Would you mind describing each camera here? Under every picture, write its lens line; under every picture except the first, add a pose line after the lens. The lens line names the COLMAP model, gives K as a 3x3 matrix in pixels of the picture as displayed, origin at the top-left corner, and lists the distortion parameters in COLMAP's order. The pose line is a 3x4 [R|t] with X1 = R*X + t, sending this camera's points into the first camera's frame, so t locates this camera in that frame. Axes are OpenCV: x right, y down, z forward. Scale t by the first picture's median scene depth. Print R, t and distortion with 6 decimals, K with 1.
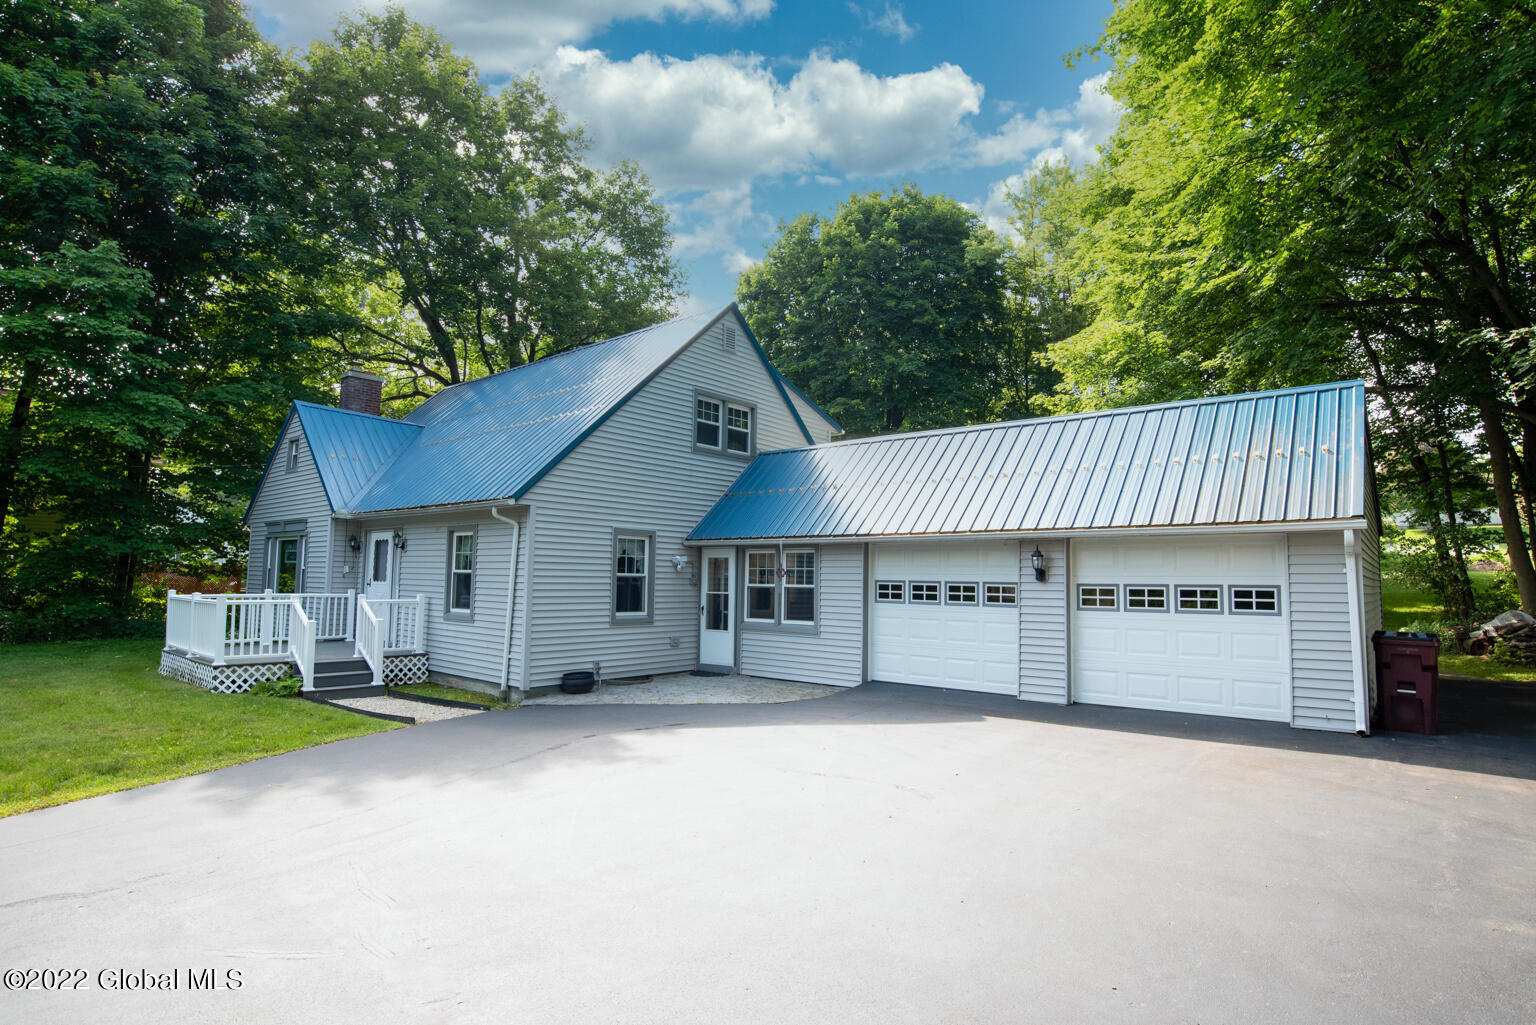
lens RADIAL K [[794.8, 0, 777.8], [0, 794.8, 517.2], [0, 0, 1]] dist [-0.046300, -0.000044]
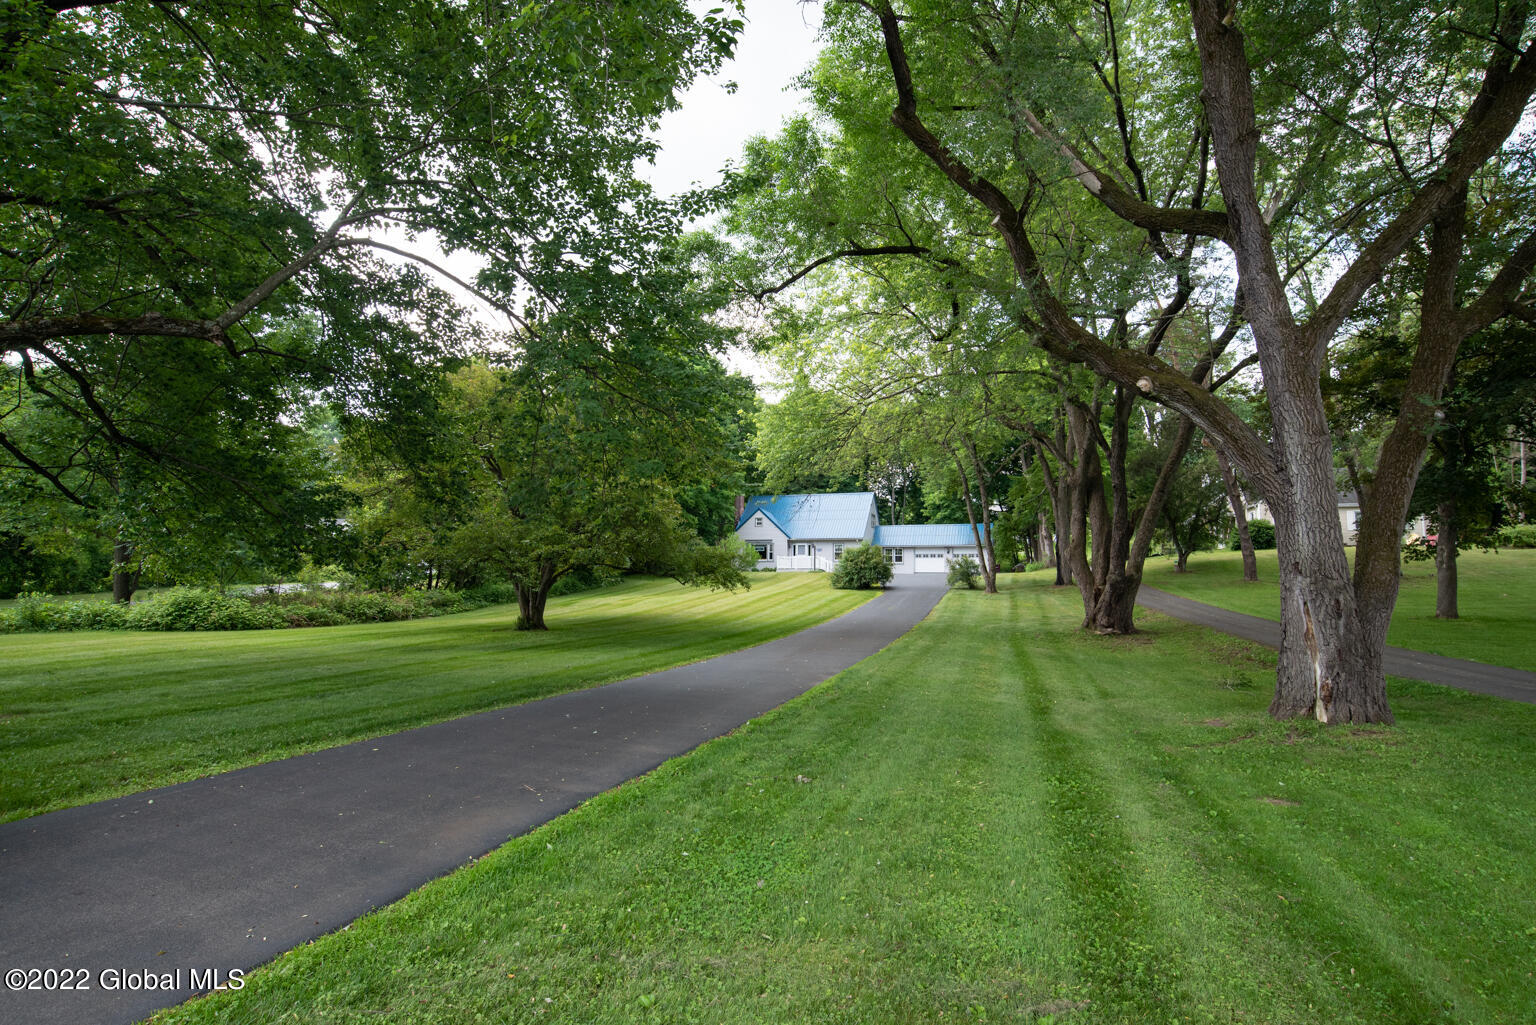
lens RADIAL K [[790.7, 0, 774.6], [0, 790.7, 510.4], [0, 0, 1]] dist [-0.052576, 0.000414]
pose [[0.927527, 0.026905, 0.372787, -2.727741], [-0.022923, 0.999623, -0.015112, -0.111104], [-0.373053, 0.005471, 0.927794, -3.564374]]
